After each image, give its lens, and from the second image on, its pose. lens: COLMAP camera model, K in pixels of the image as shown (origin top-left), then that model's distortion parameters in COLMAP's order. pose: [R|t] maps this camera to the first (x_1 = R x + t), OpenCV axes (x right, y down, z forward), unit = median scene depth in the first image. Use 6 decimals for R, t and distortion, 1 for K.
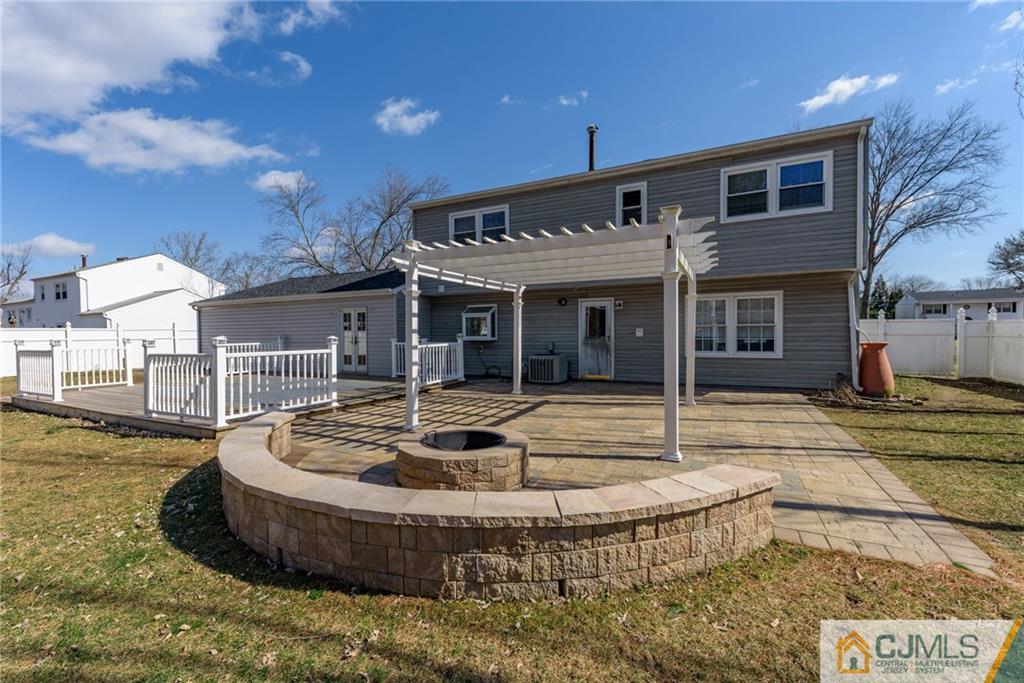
lens RADIAL K [[436.5, 0, 512.0], [0, 436.5, 341.5], [0, 0, 1]] dist [-0.001246, -0.000353]
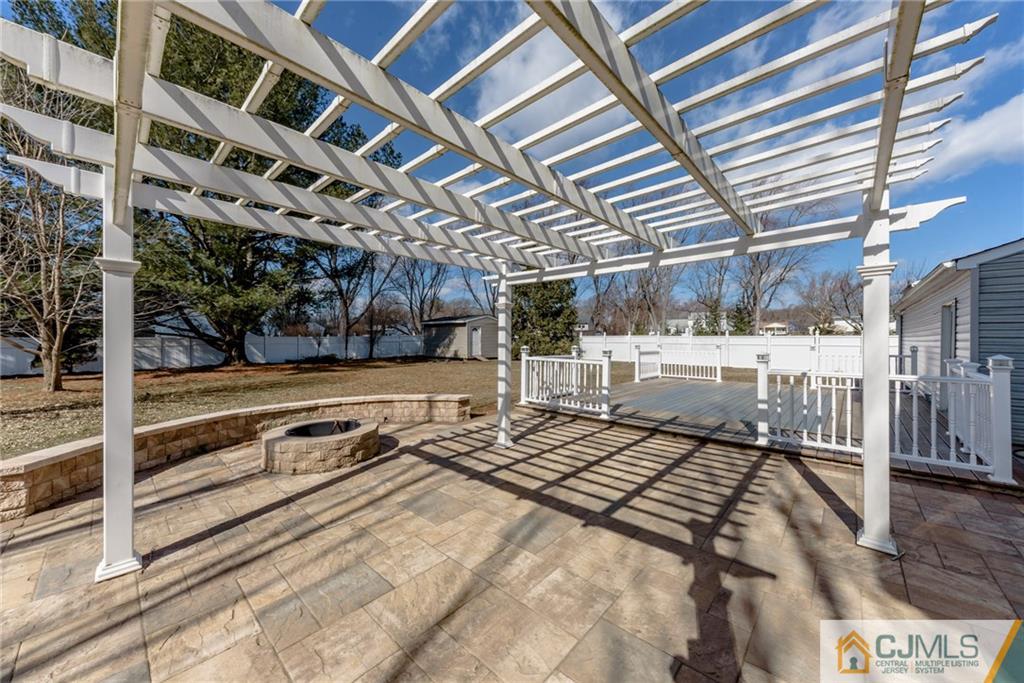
lens RADIAL K [[347.0, 0, 512.0], [0, 347.0, 341.5], [0, 0, 1]] dist [-0.000301, -0.000045]
pose [[-0.271517, 0.010894, -0.962372, 0.558922], [-0.014024, 0.999785, 0.015275, -0.049355], [0.962331, 0.017644, -0.271306, 1.363838]]
